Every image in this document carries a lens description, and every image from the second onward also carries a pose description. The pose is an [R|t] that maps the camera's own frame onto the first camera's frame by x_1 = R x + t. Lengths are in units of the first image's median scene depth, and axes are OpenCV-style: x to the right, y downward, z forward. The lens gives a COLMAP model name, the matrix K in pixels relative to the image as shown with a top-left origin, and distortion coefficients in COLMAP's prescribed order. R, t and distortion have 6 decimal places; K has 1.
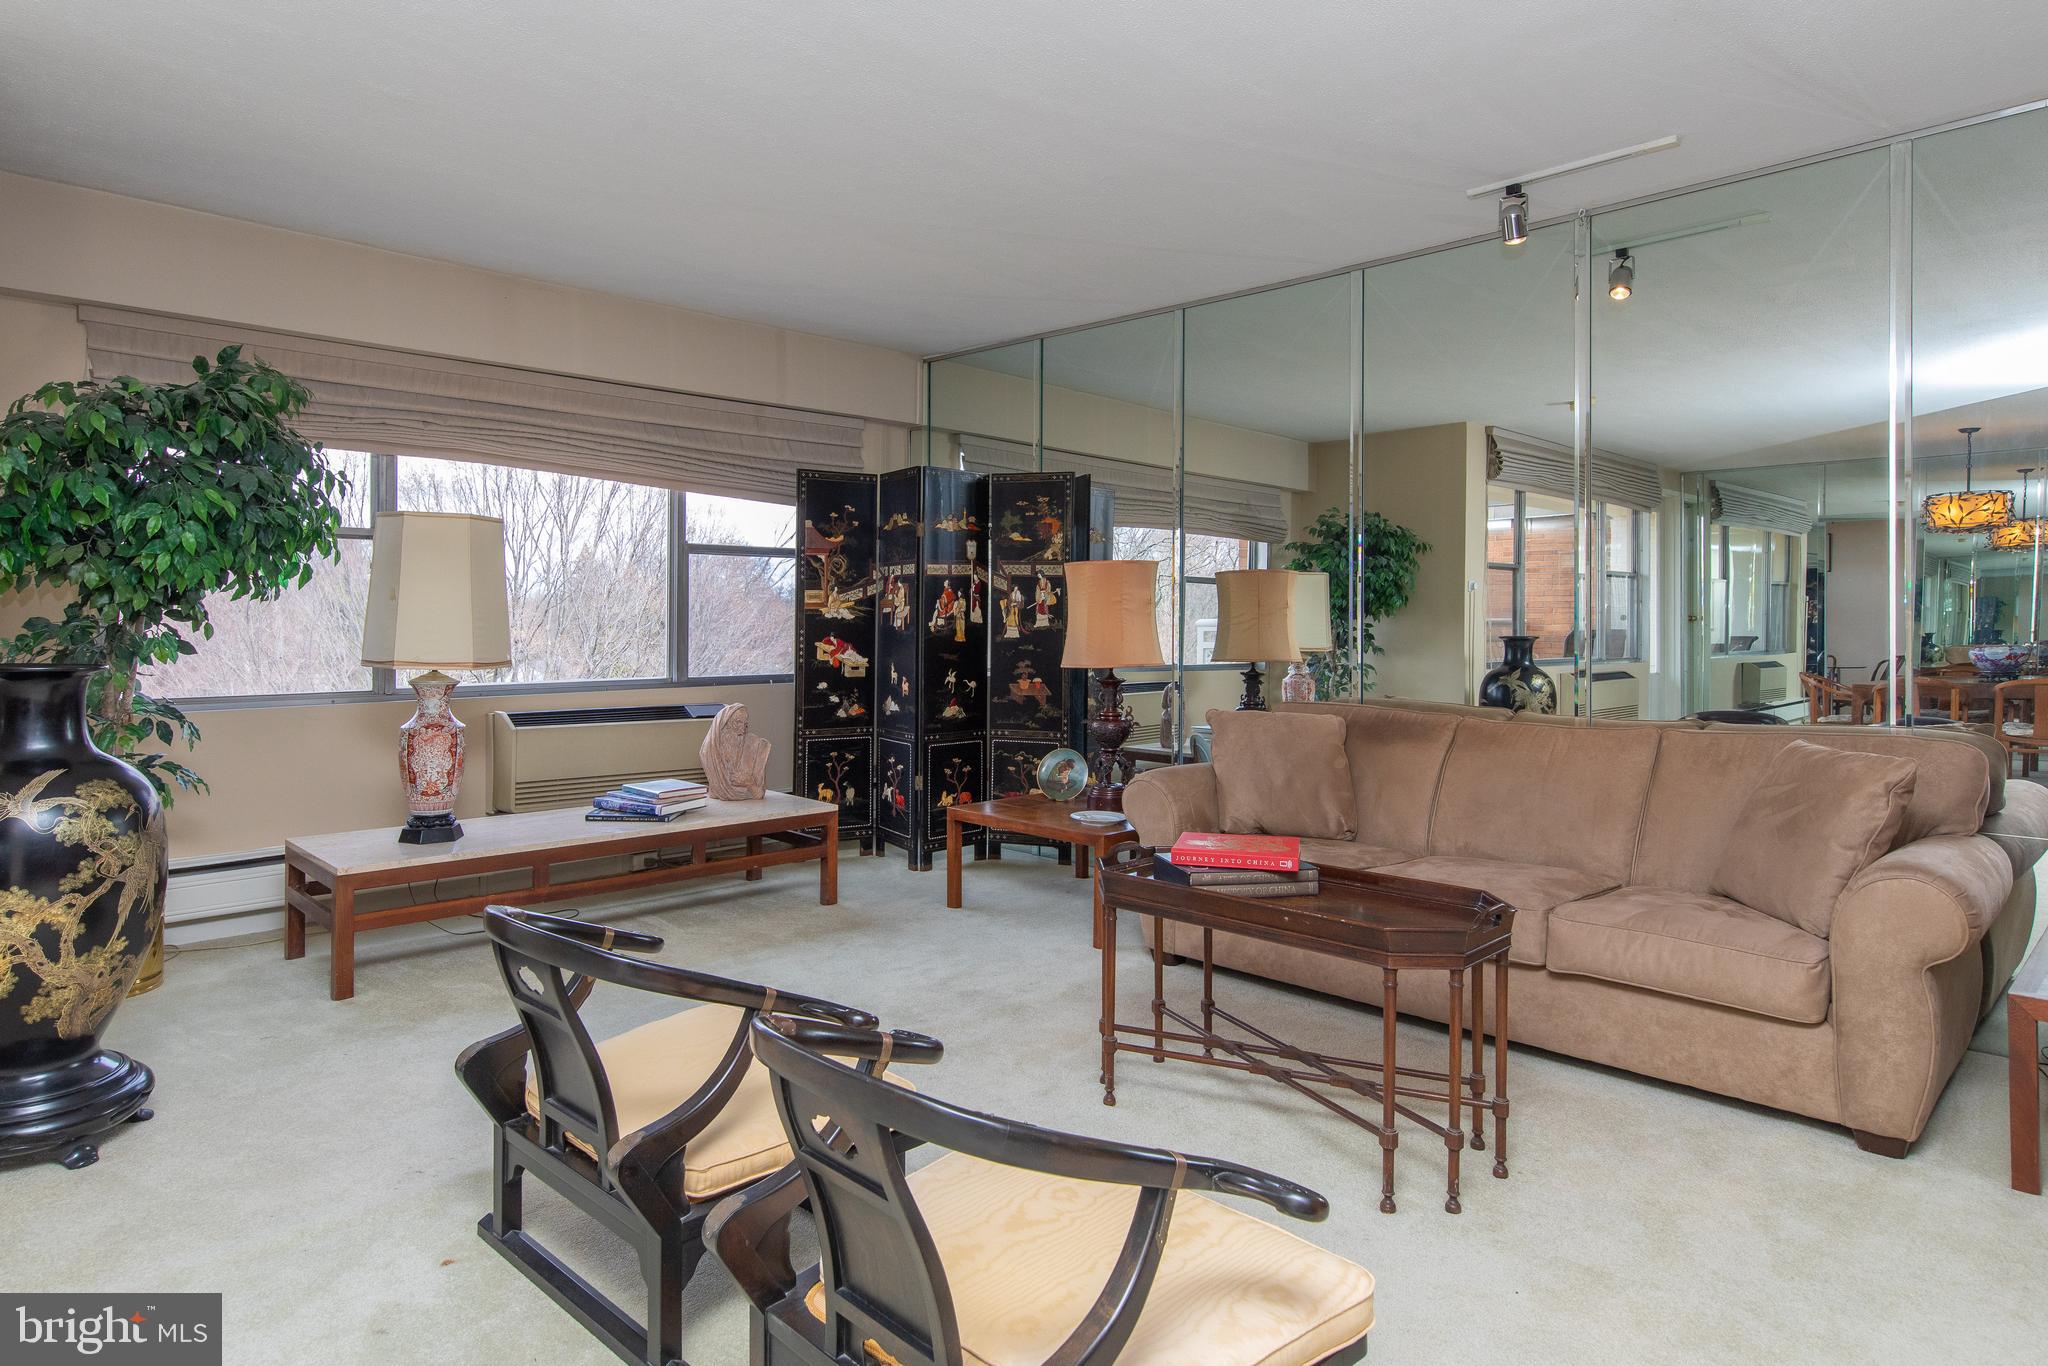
lens RADIAL K [[1190.3, 0, 982.6], [0, 1190.3, 617.8], [0, 0, 1]] dist [-0.001337, 0.000488]
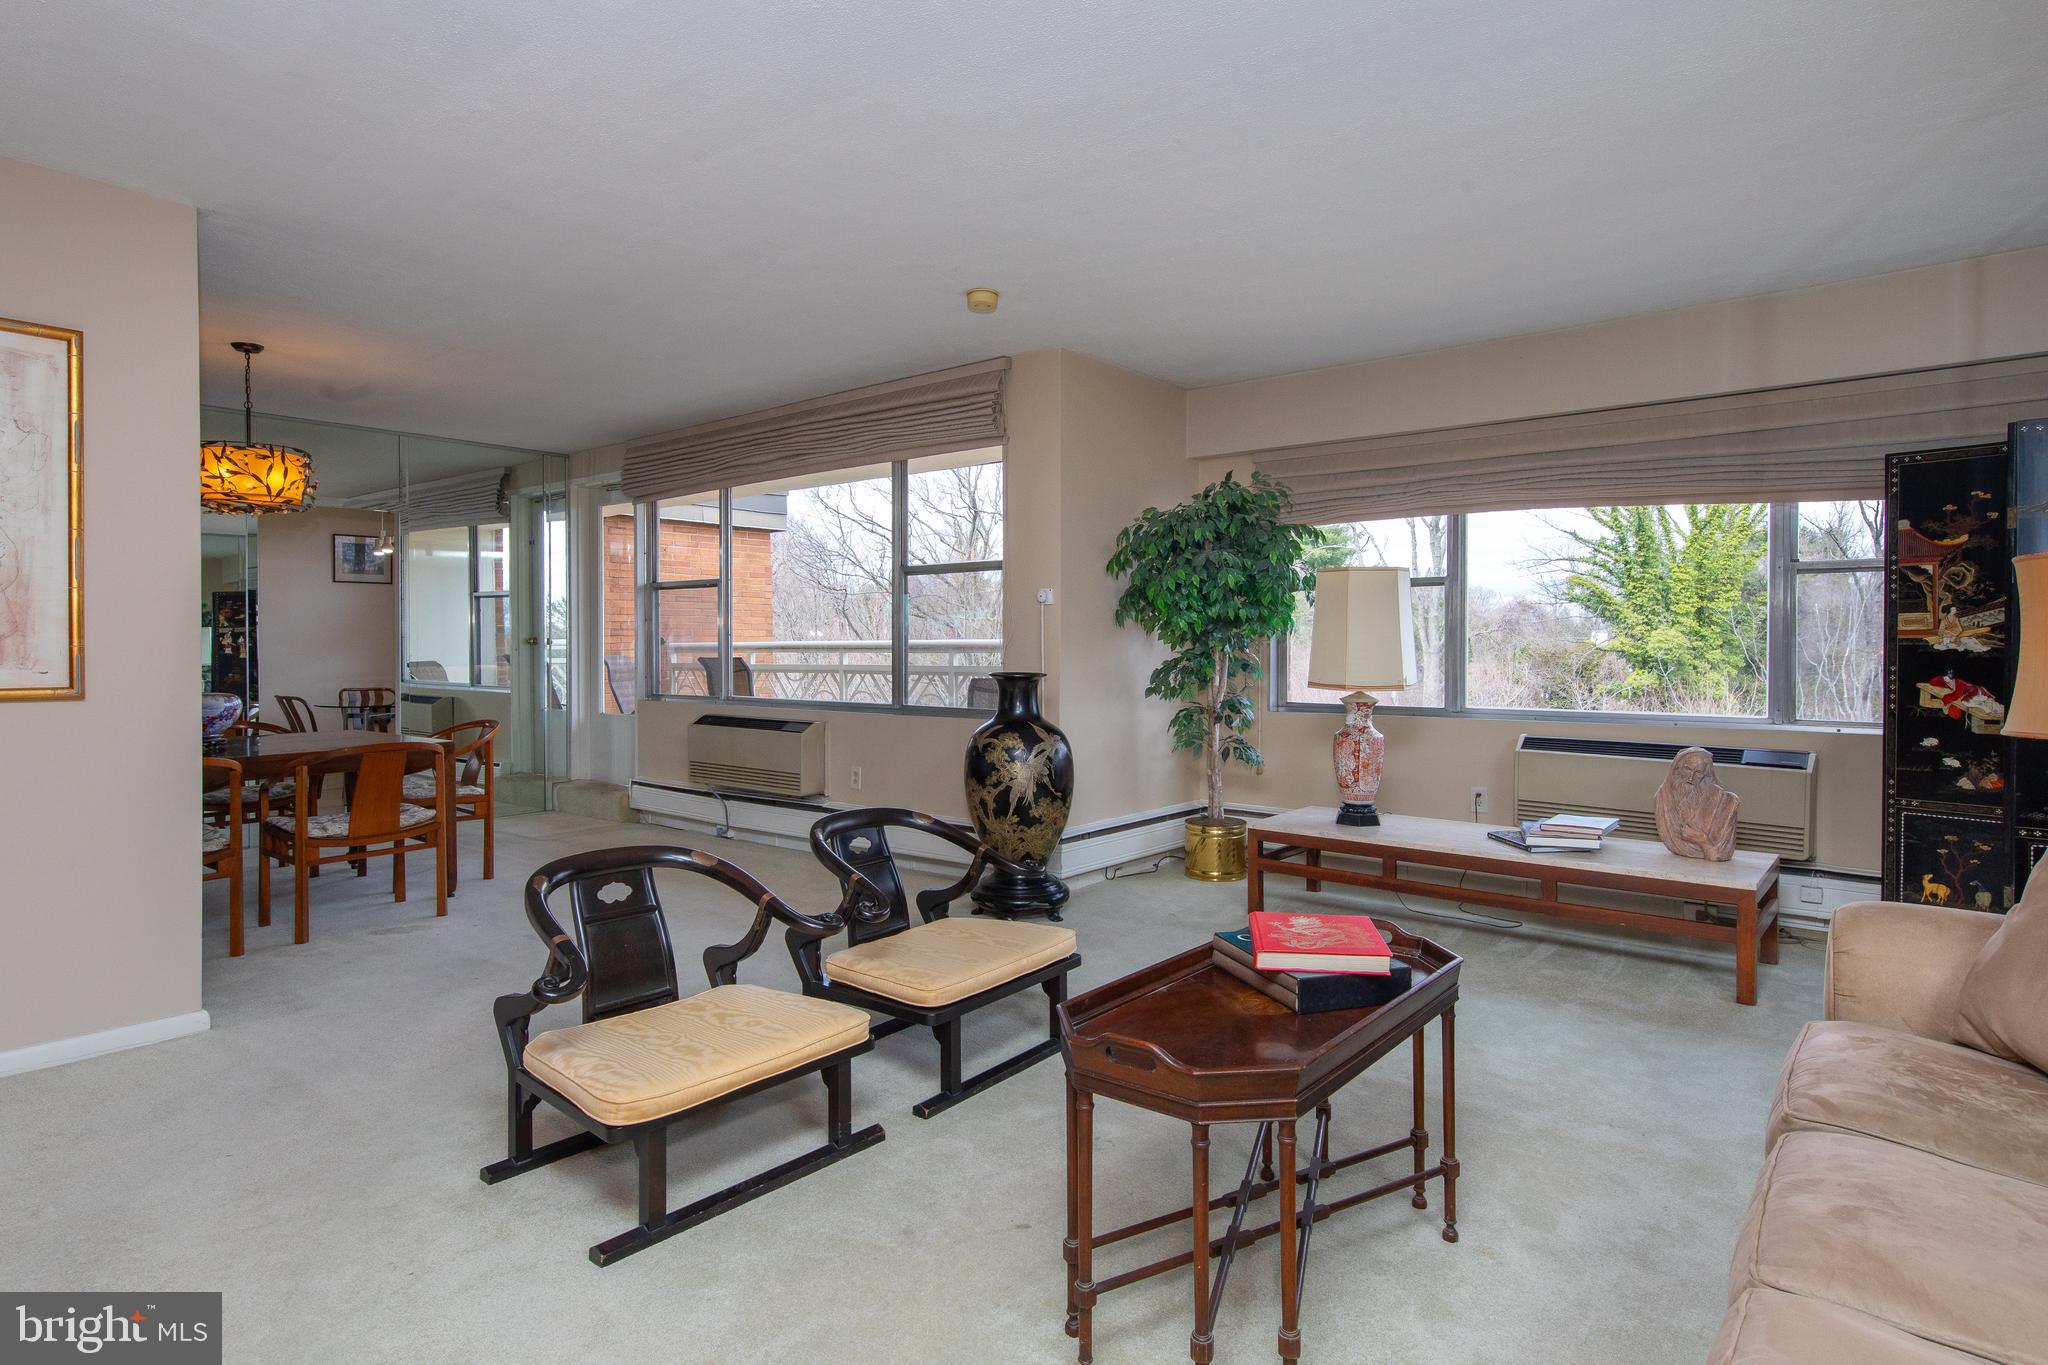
lens RADIAL K [[1112.1, 0, 1026.3], [0, 1112.1, 650.9], [0, 0, 1]] dist [0.001084, 0.000434]
pose [[0.115003, 0.003737, -0.993358, 0.492836], [0.000901, 0.999992, 0.003866, -0.002548], [0.993365, -0.001340, 0.114999, 0.371290]]
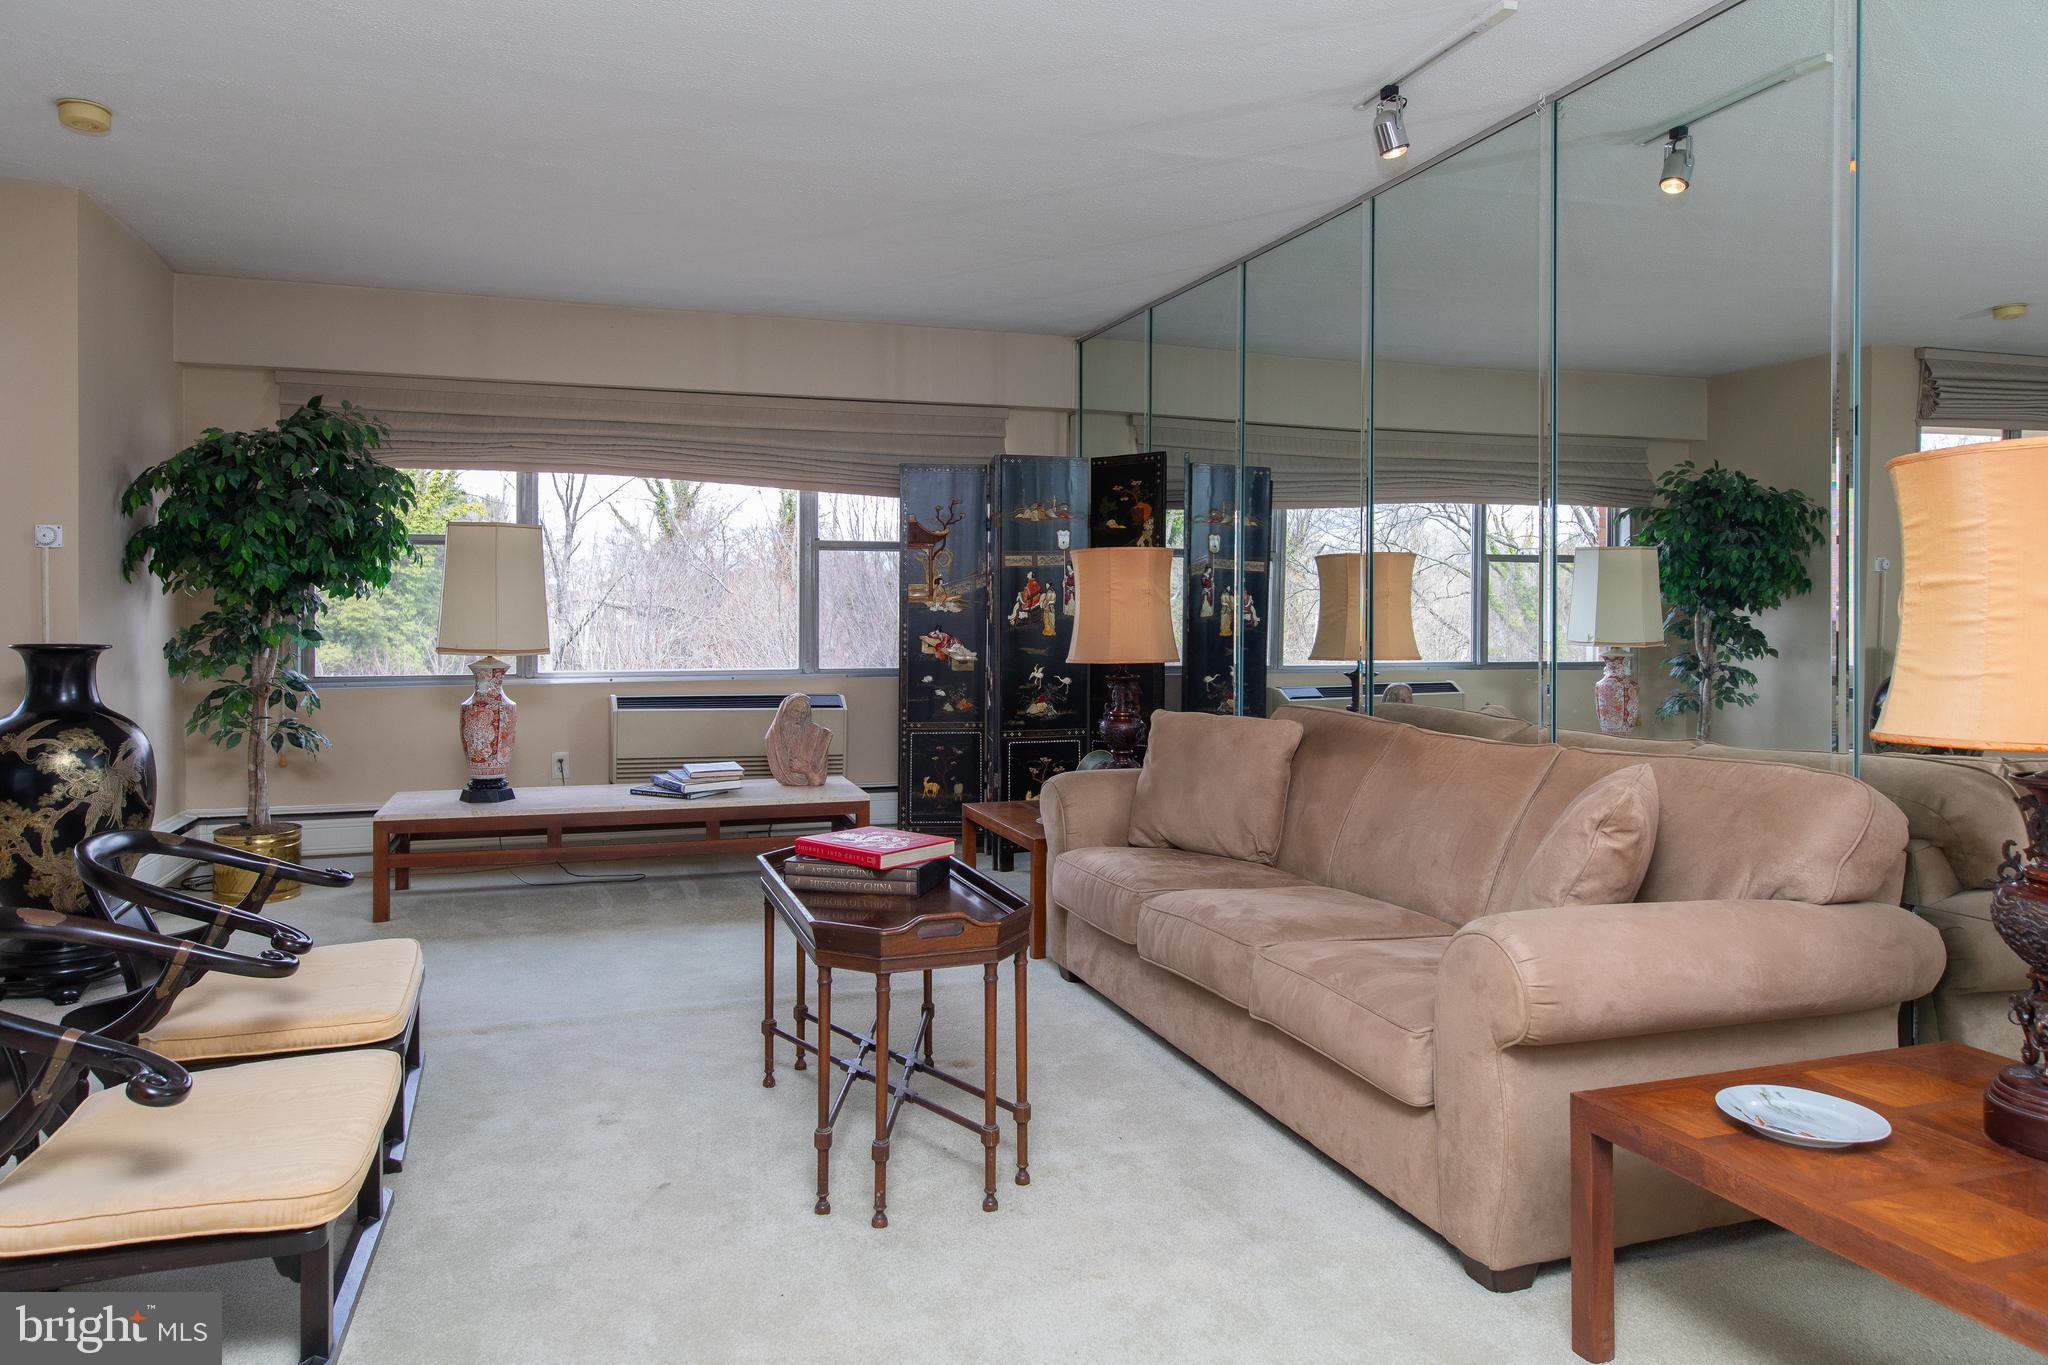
lens RADIAL K [[1294.5, 0, 1017.1], [0, 1294.5, 619.6], [0, 0, 1]] dist [-0.001431, -0.000071]
pose [[0.905062, -0.000977, -0.425279, 0.403031], [0.002666, 0.999991, 0.003376, 0.003544], [0.425272, -0.004189, 0.905056, 0.047315]]
